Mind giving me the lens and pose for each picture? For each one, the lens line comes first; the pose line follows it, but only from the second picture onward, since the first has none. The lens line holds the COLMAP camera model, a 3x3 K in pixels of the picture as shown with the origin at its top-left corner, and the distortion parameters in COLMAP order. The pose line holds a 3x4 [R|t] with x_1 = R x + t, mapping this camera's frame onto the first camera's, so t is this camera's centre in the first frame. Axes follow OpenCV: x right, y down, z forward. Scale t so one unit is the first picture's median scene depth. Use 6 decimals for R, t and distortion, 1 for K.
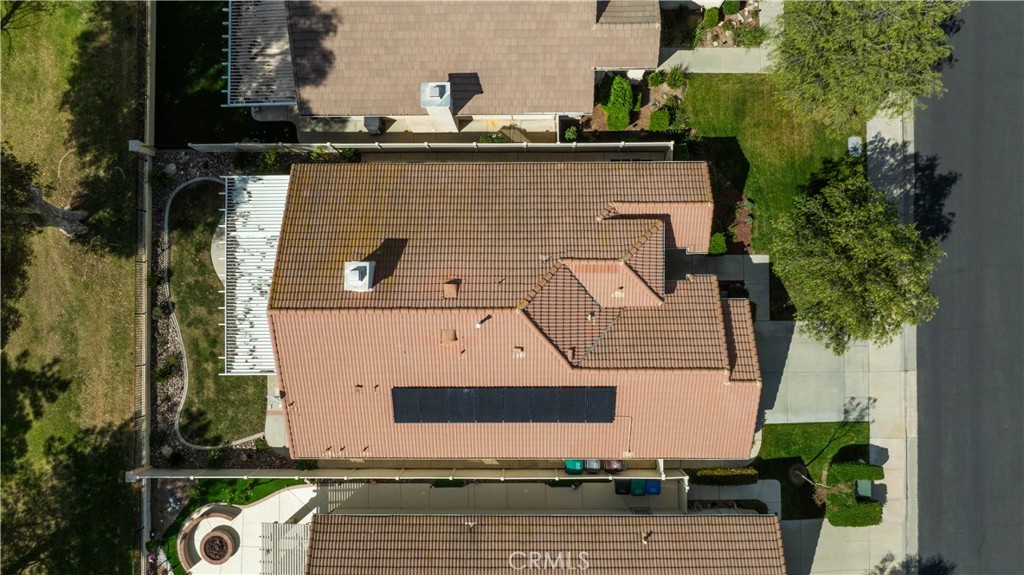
lens RADIAL K [[725.1, 0, 512.0], [0, 725.1, 287.5], [0, 0, 1]] dist [-0.057985, 0.066819]
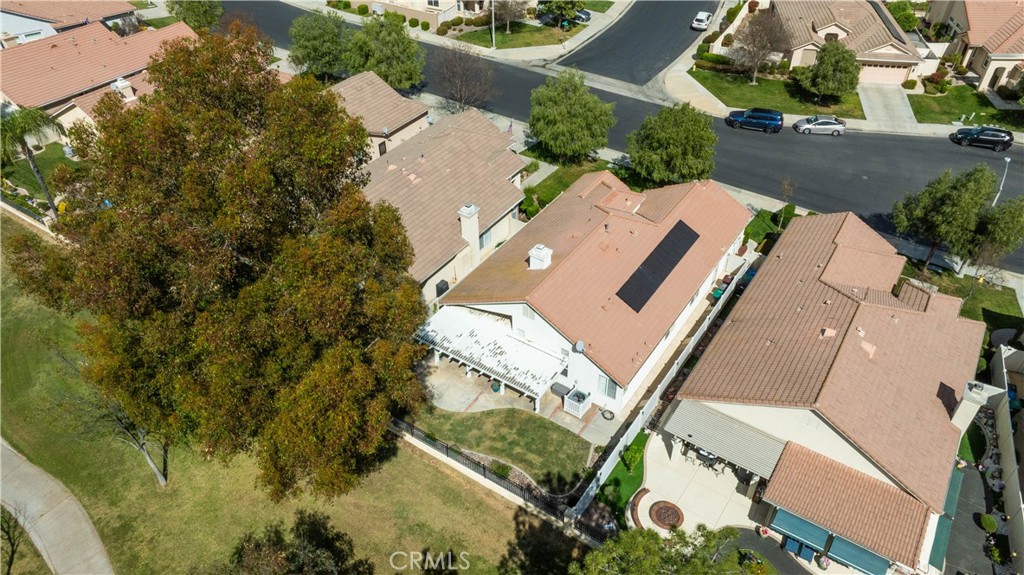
lens RADIAL K [[725.1, 0, 512.0], [0, 725.1, 287.5], [0, 0, 1]] dist [-0.057985, 0.066819]
pose [[0.561086, -0.516020, 0.647230, -1.028331], [0.827678, 0.360600, -0.430019, 0.499047], [-0.011493, 0.776975, 0.629426, 0.084315]]
